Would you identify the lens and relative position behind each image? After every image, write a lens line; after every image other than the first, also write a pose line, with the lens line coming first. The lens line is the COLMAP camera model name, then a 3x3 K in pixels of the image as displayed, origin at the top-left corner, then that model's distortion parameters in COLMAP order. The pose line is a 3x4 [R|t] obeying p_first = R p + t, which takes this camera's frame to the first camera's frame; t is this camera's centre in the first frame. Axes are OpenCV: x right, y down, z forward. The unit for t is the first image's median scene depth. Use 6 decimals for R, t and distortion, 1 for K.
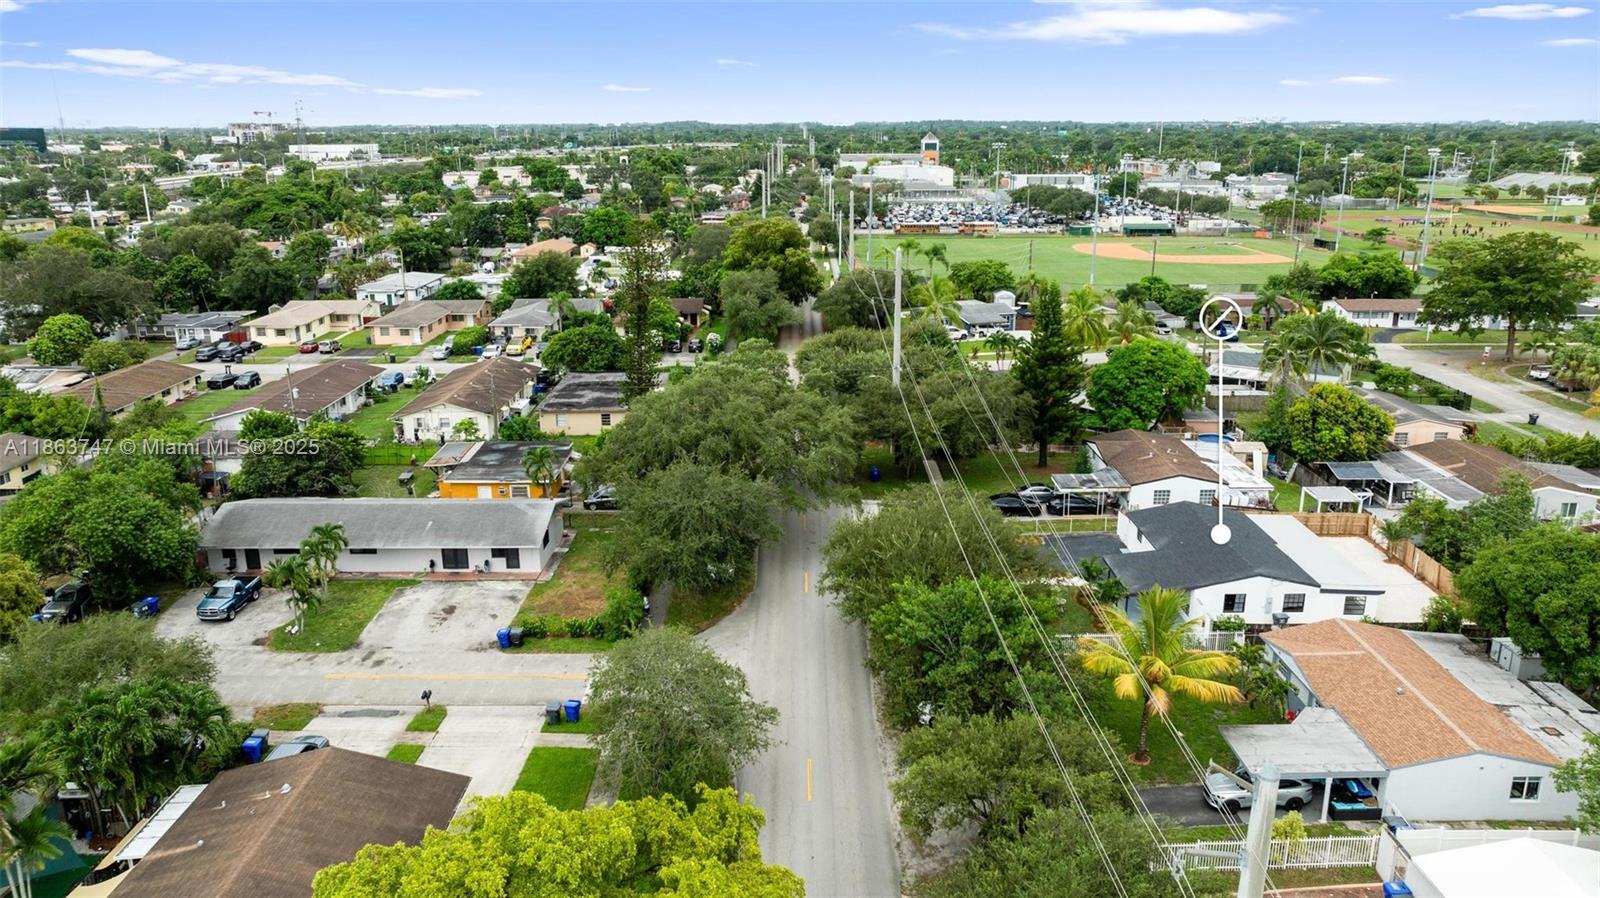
lens RADIAL K [[1134.0, 0, 801.3], [0, 1134.0, 450.6], [0, 0, 1]] dist [-0.050871, 0.057379]
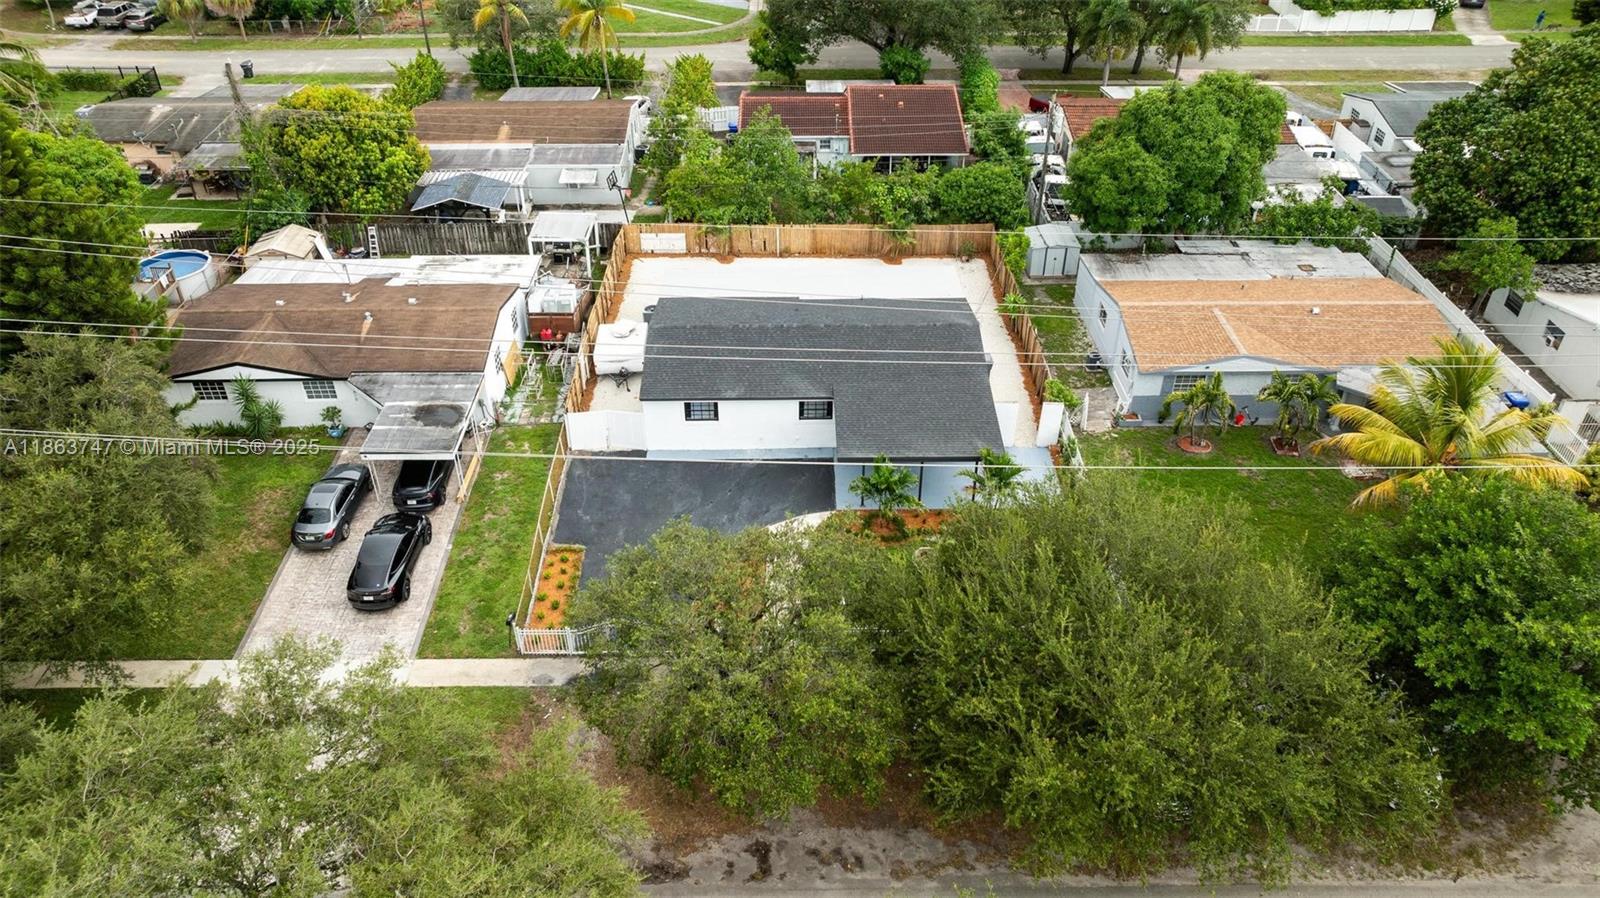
lens RADIAL K [[1134.0, 0, 800.7], [0, 1134.0, 446.1], [0, 0, 1]] dist [-0.050871, 0.057379]
pose [[-0.013175, -0.569471, 0.821906, -0.152452], [0.273754, 0.788518, 0.550725, -0.179130], [-0.961709, 0.232256, 0.145506, 0.741175]]
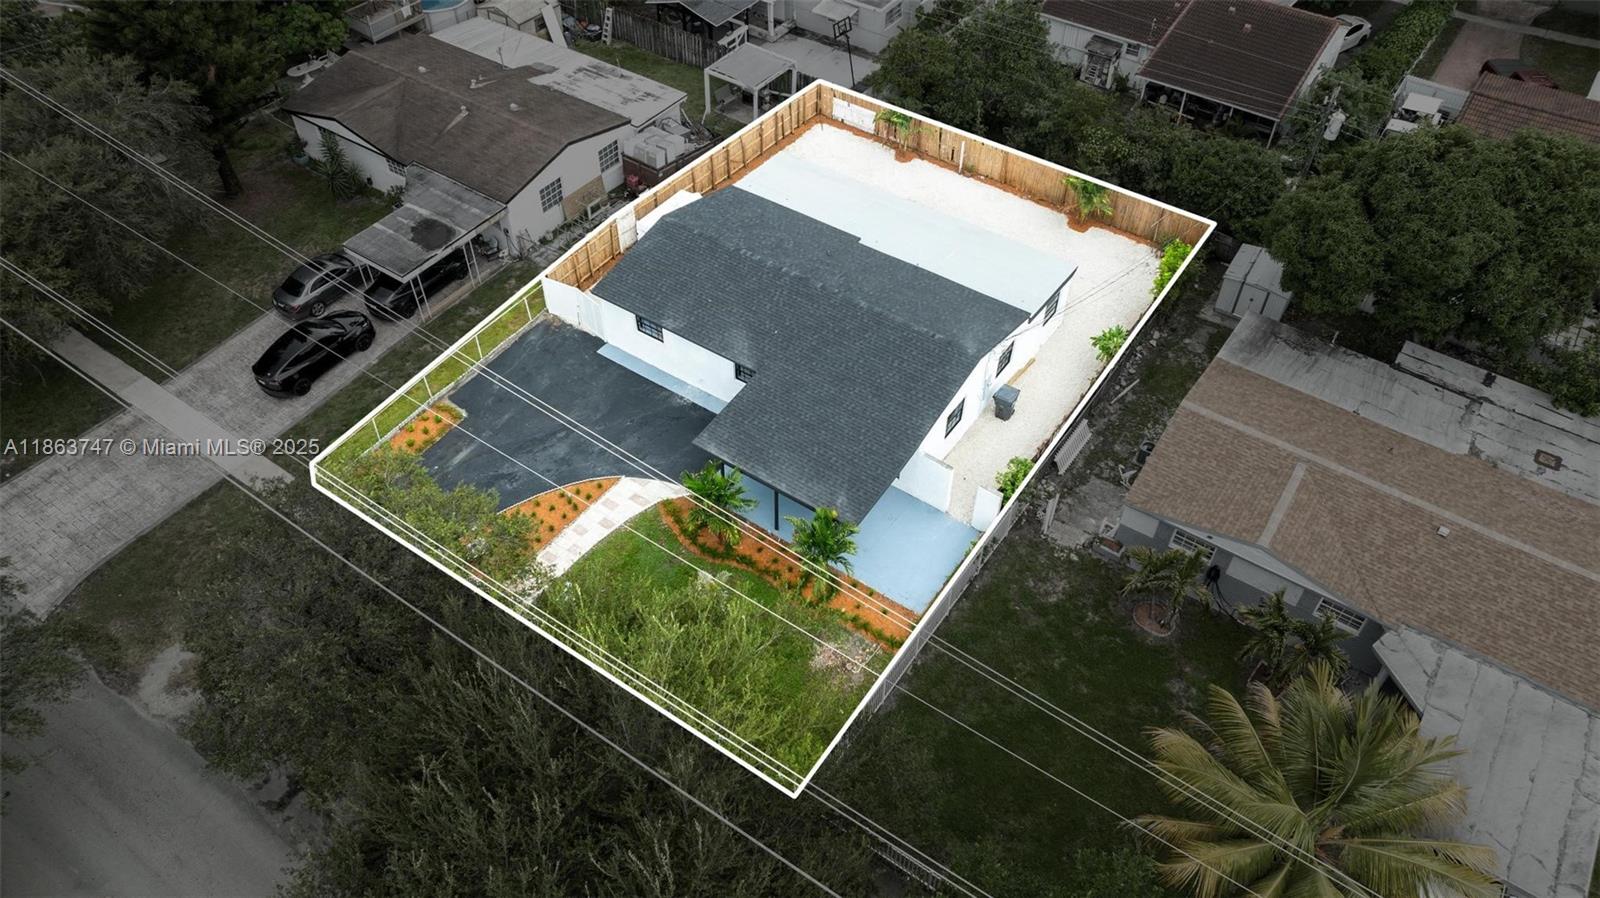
lens RADIAL K [[1134.0, 0, 801.2], [0, 1134.0, 443.8], [0, 0, 1]] dist [-0.050871, 0.057379]
pose [[0.568133, -0.590451, 0.573230, 0.006915], [0.215844, 0.779095, 0.588576, -0.148781], [-0.794126, -0.210661, 0.570075, 0.539539]]
